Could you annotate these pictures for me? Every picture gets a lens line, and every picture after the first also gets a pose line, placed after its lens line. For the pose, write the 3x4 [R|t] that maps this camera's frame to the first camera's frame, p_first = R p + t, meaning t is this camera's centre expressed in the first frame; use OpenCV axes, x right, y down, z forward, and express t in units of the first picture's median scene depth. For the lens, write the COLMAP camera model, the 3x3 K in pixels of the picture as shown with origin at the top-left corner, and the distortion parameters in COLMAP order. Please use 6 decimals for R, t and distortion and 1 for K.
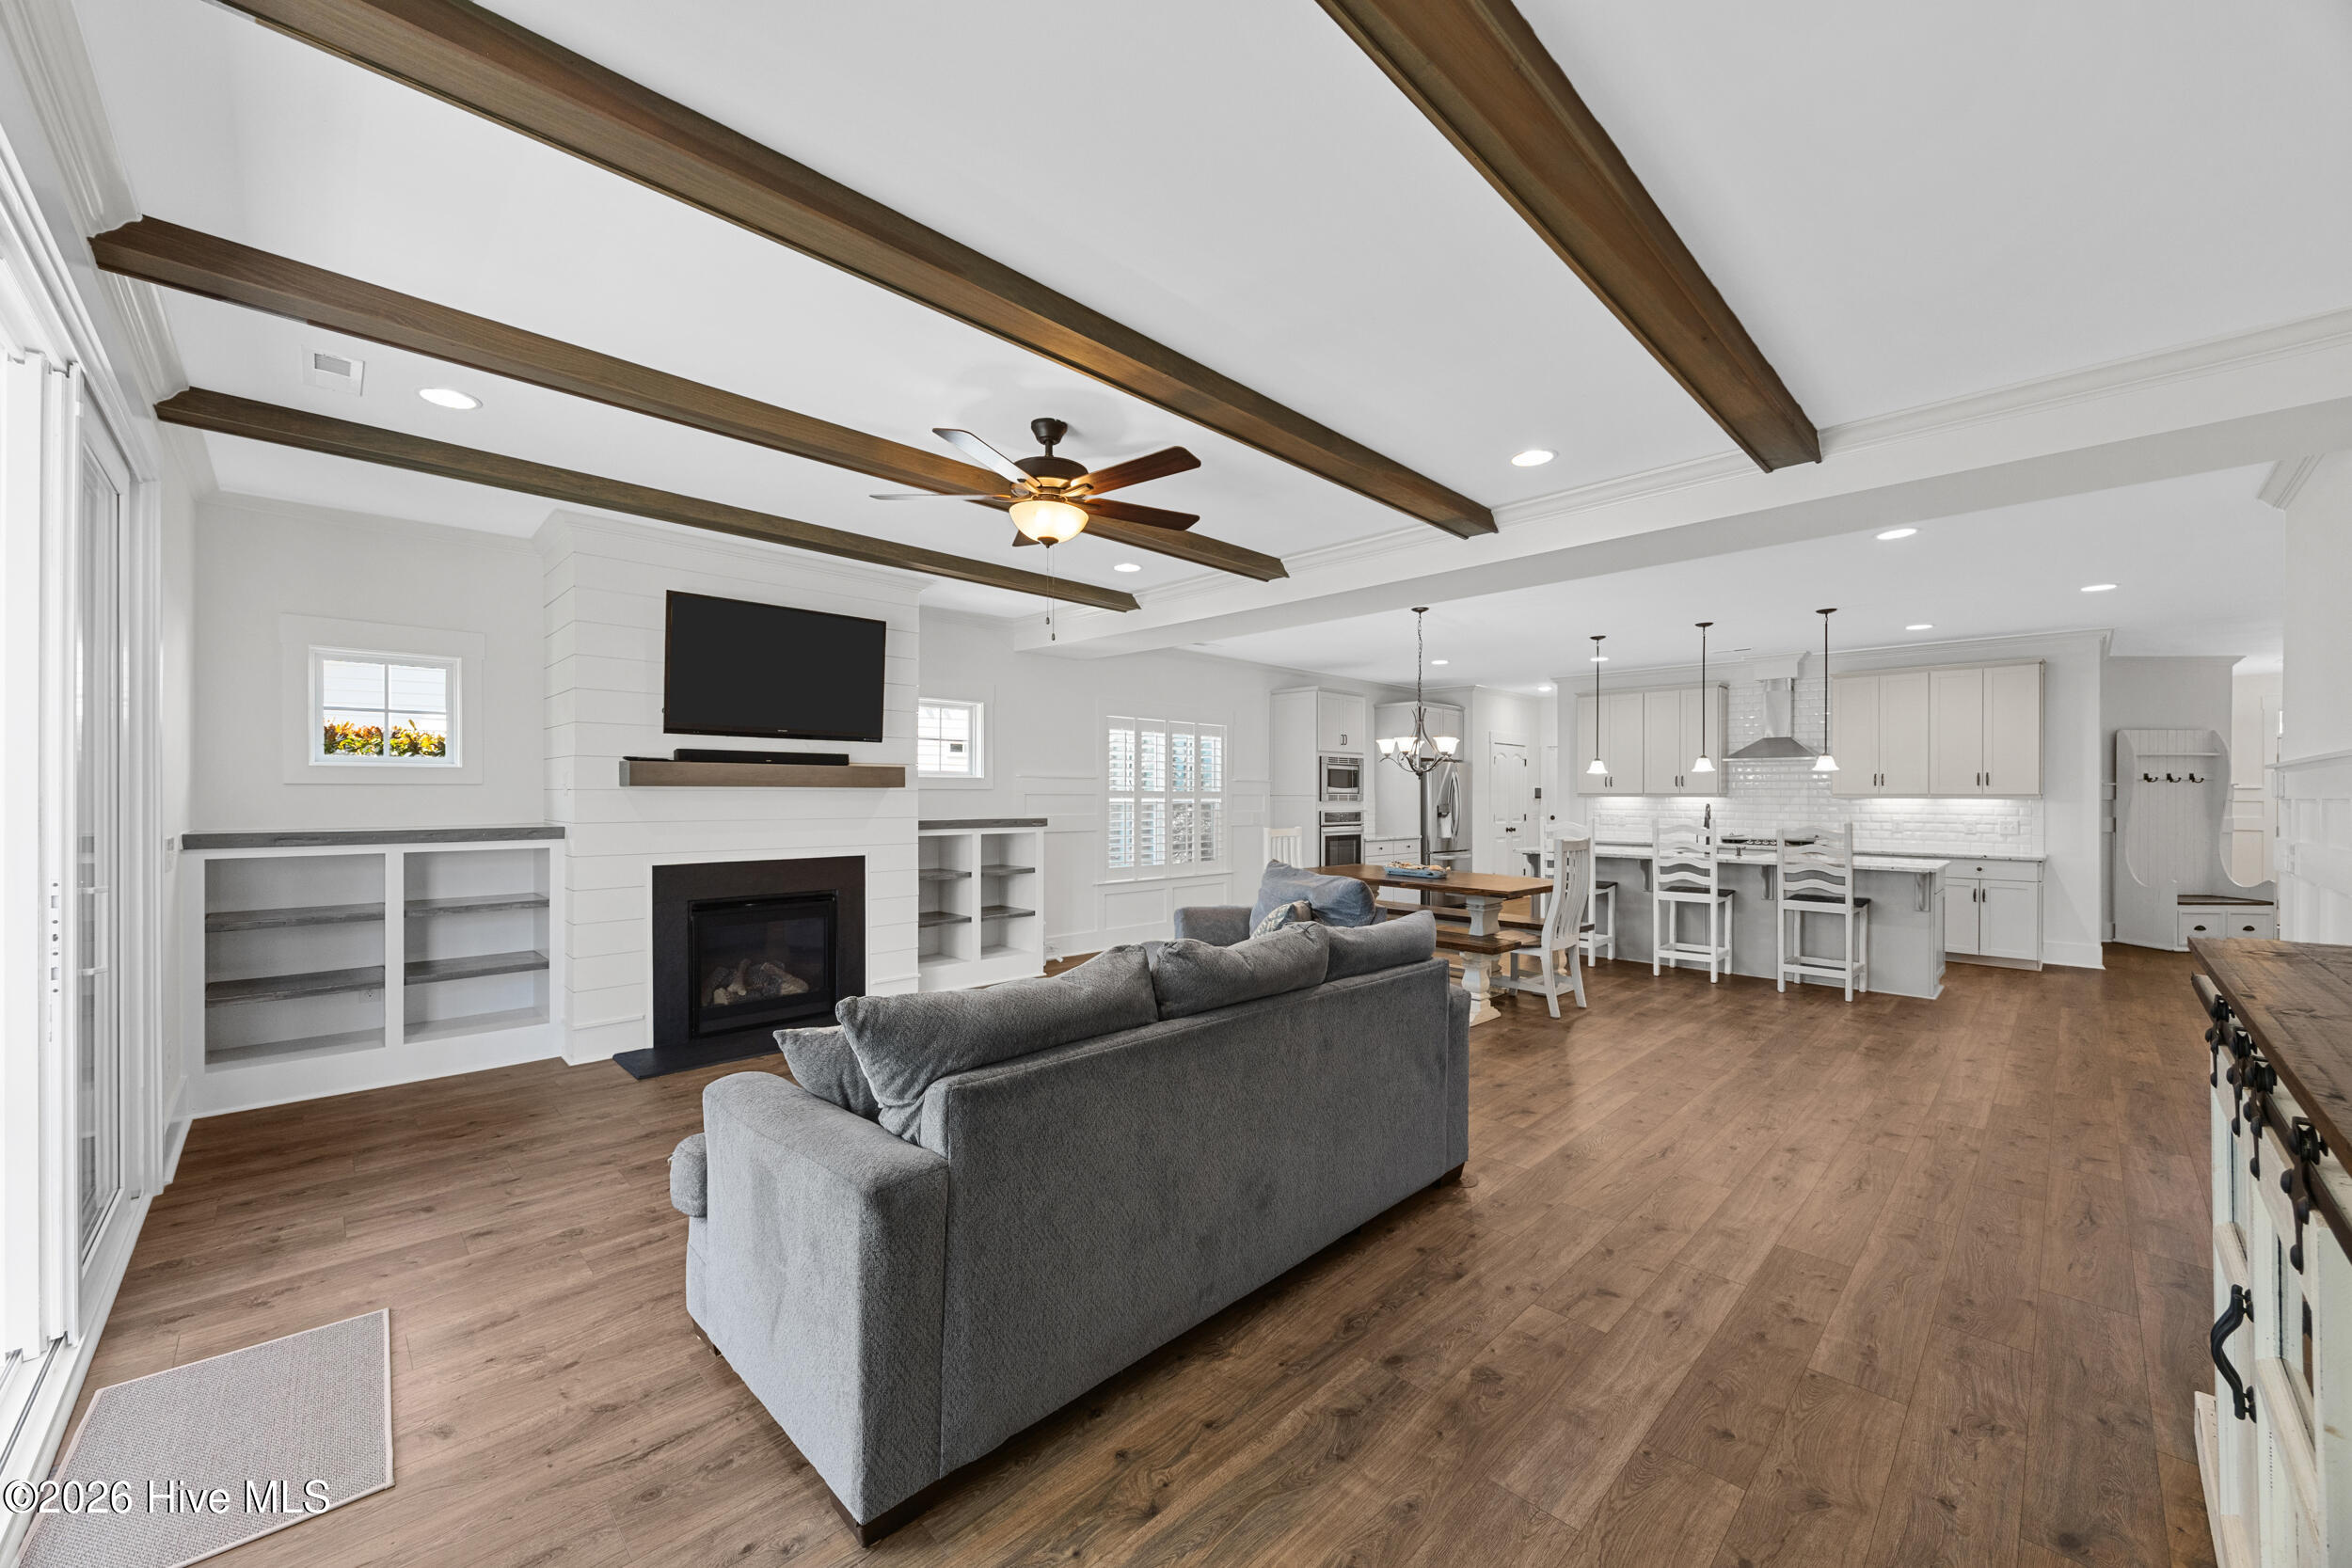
lens RADIAL K [[888.6, 0, 1168.3], [0, 888.6, 797.5], [0, 0, 1]] dist [0.000980, 0.000133]
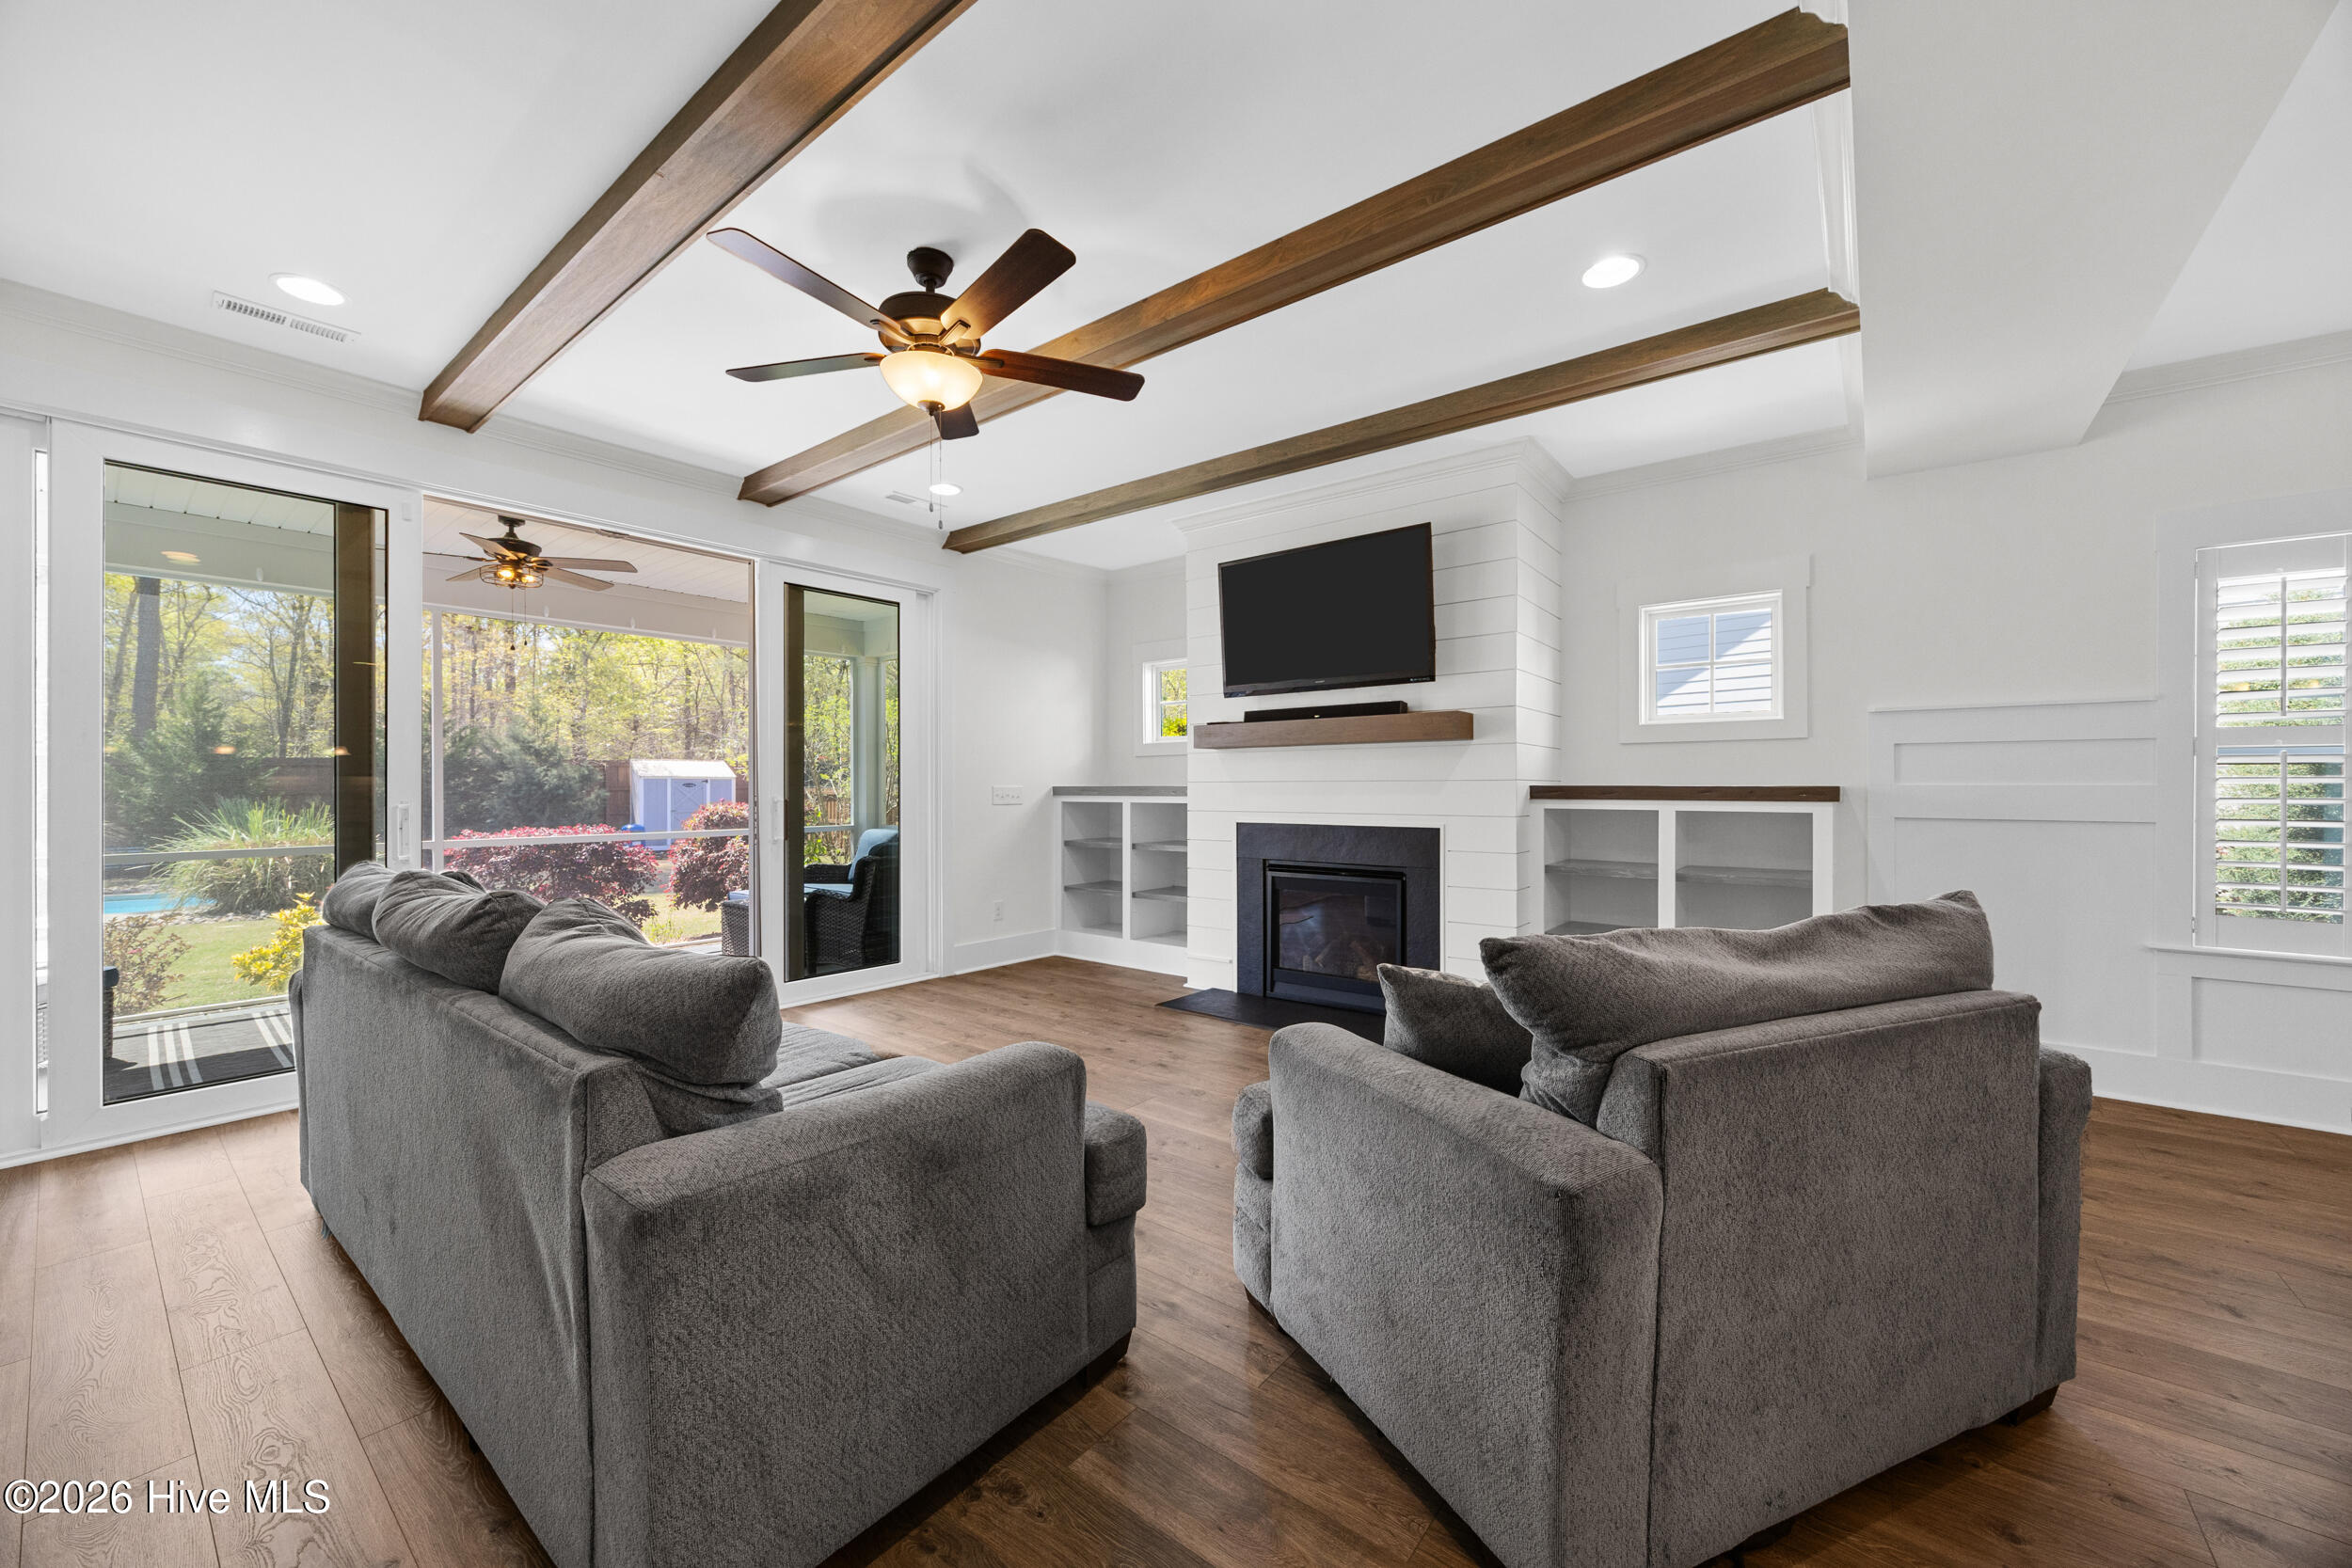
lens RADIAL K [[888.6, 0, 1168.3], [0, 888.6, 797.5], [0, 0, 1]] dist [0.000980, 0.000133]
pose [[0.125070, 0.015147, -0.992032, 0.430946], [0.007670, 0.999839, 0.016233, 0.025971], [0.992118, -0.009639, 0.124934, 0.704105]]
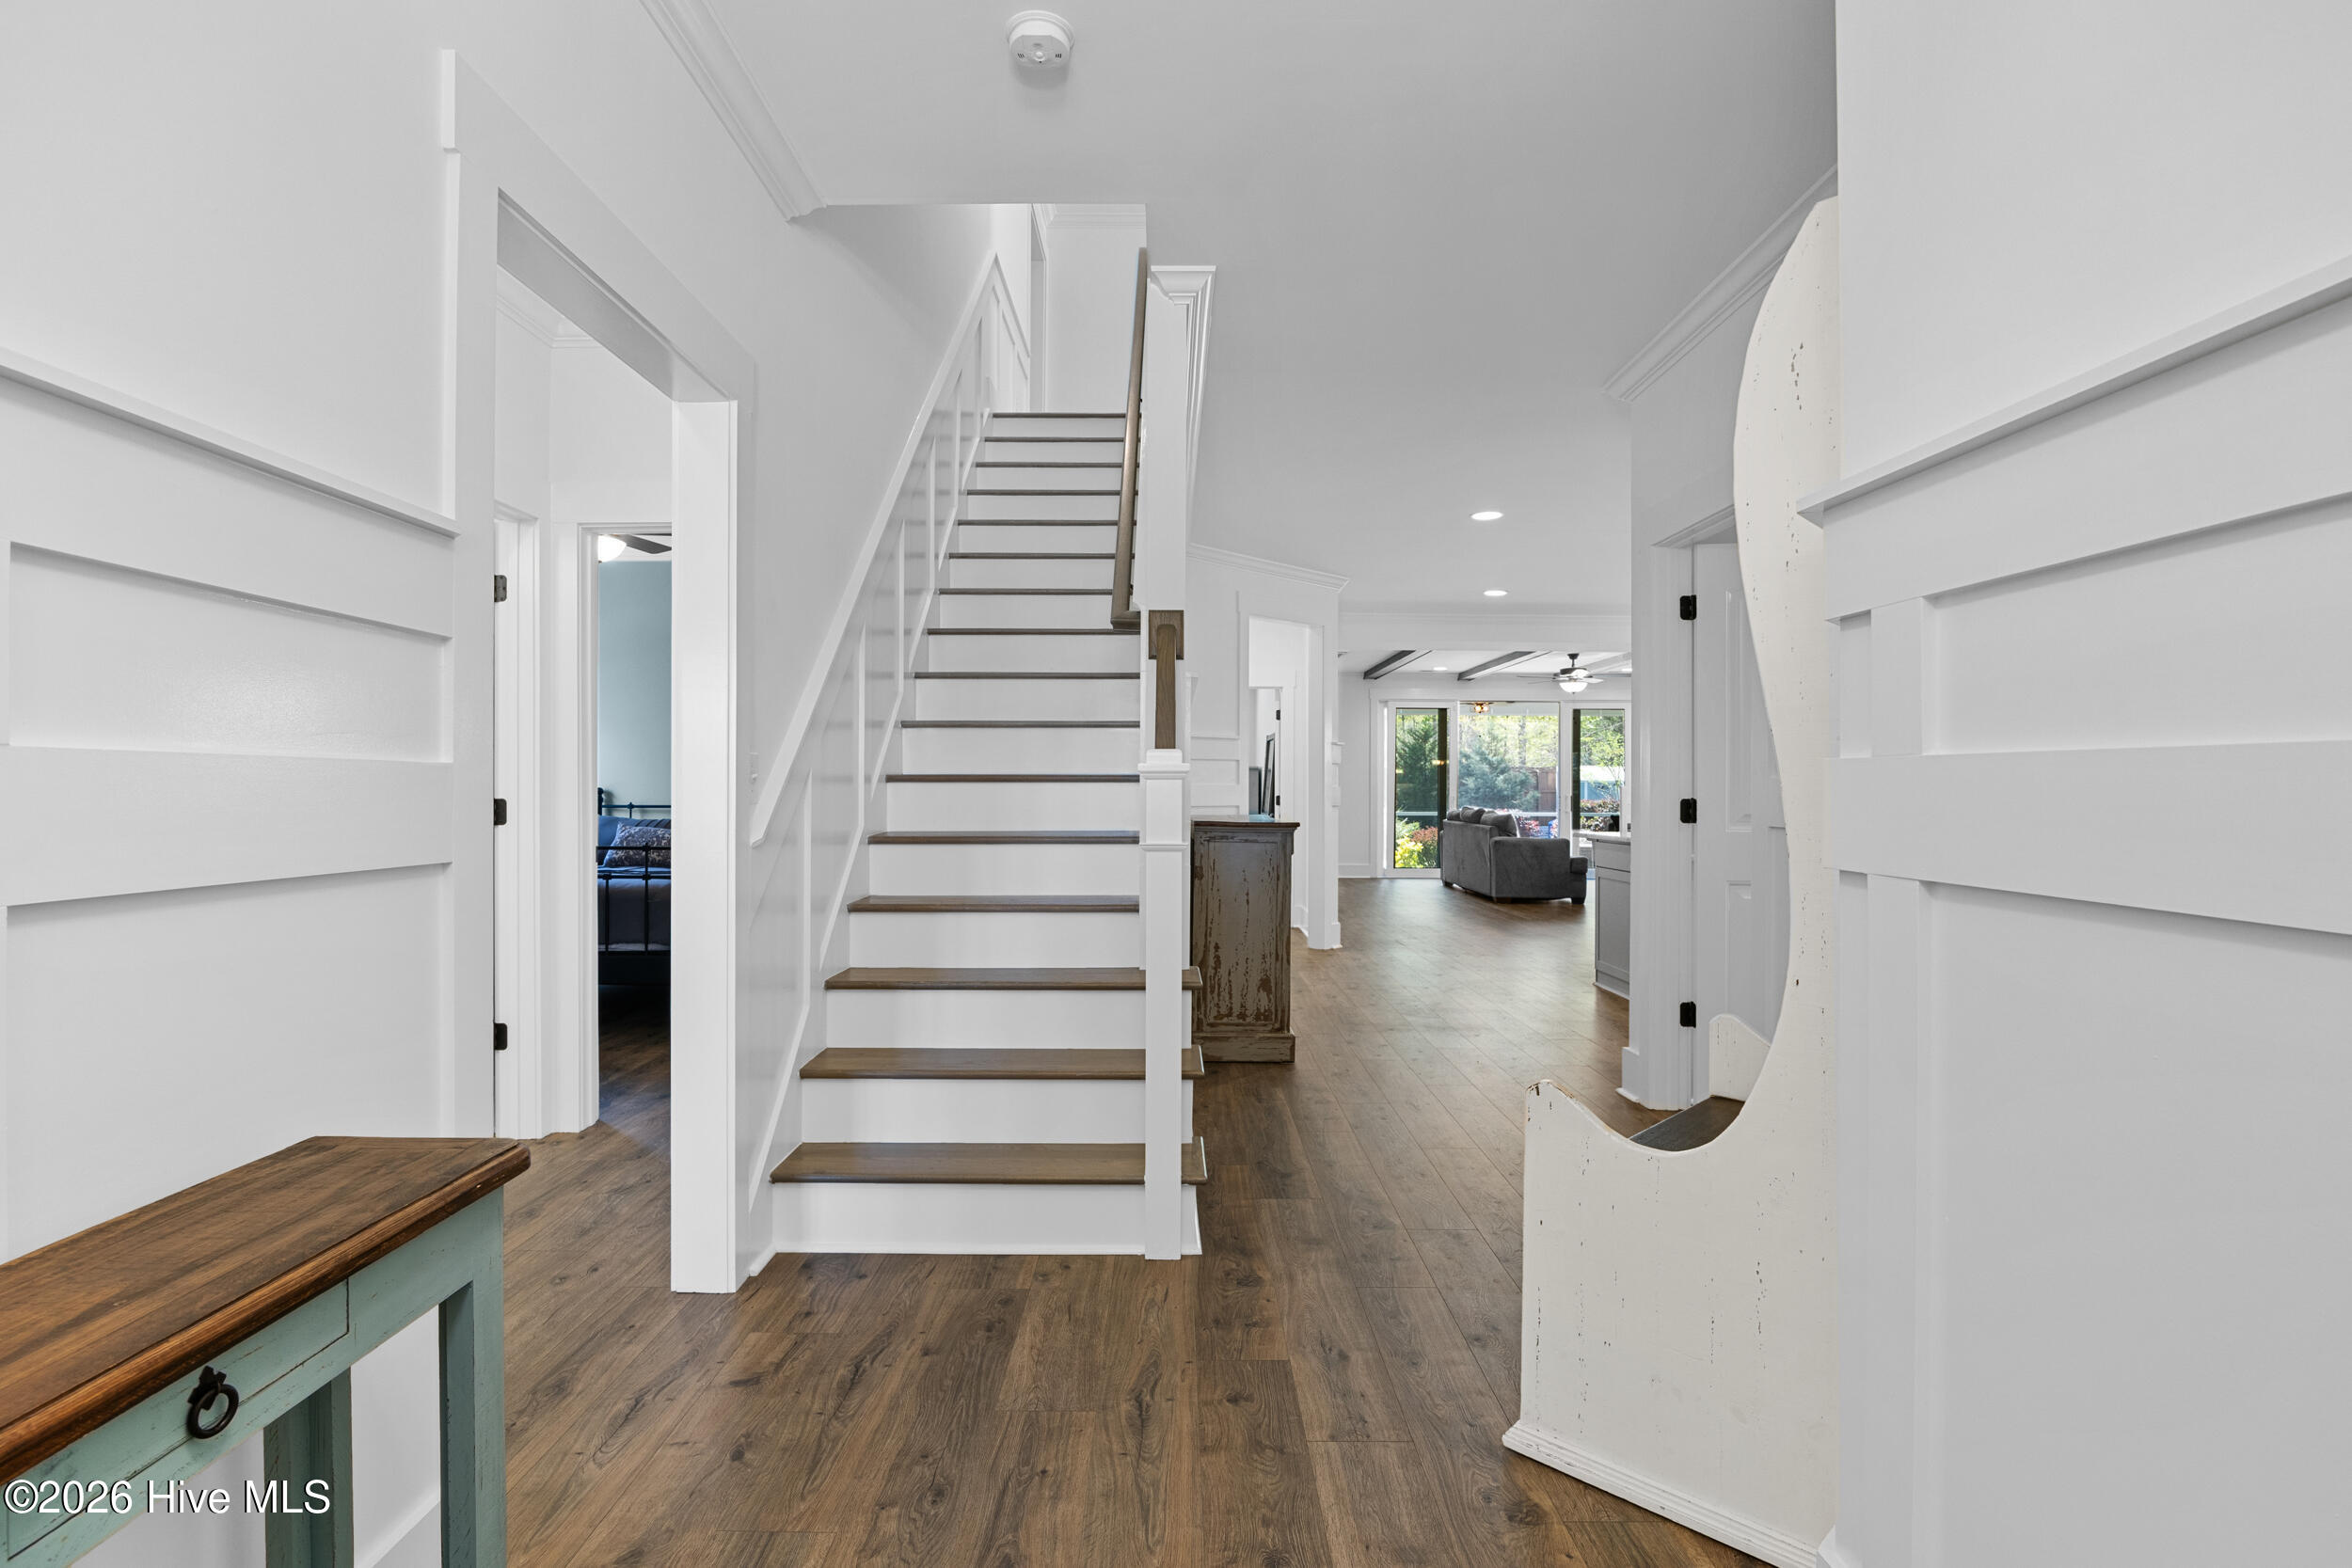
lens RADIAL K [[1161.5, 0, 1176.0], [0, 1161.5, 784.0], [0, 0, 1]] dist [-0.000461, -0.000015]
pose [[-0.687060, -0.004539, -0.726586, 2.360121], [-0.001734, 0.999988, -0.004606, 0.025332], [0.726598, -0.001905, -0.687060, 1.749668]]
